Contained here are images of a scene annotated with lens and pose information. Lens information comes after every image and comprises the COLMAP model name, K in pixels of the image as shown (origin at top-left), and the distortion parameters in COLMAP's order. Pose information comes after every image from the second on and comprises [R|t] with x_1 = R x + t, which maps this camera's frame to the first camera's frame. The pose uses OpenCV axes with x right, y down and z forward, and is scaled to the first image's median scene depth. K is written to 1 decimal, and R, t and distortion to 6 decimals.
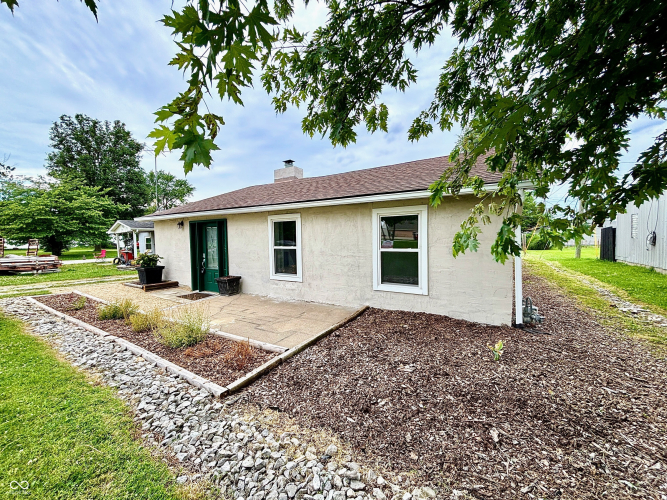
lens RADIAL K [[265.5, 0, 333.5], [0, 265.5, 250.0], [0, 0, 1]] dist [-0.000091, -0.000051]
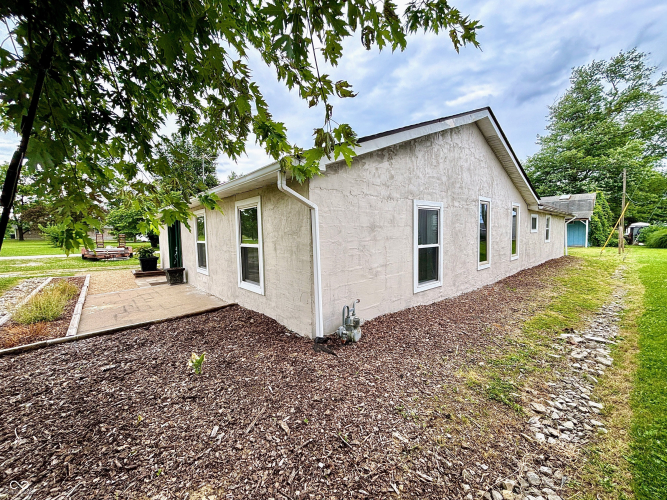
lens RADIAL K [[265.5, 0, 333.5], [0, 265.5, 250.0], [0, 0, 1]] dist [-0.000091, -0.000051]
pose [[0.958550, 0.015418, -0.284506, 0.628365], [-0.010407, 0.999763, 0.019117, -0.001618], [0.284733, -0.015364, 0.958484, 0.157954]]
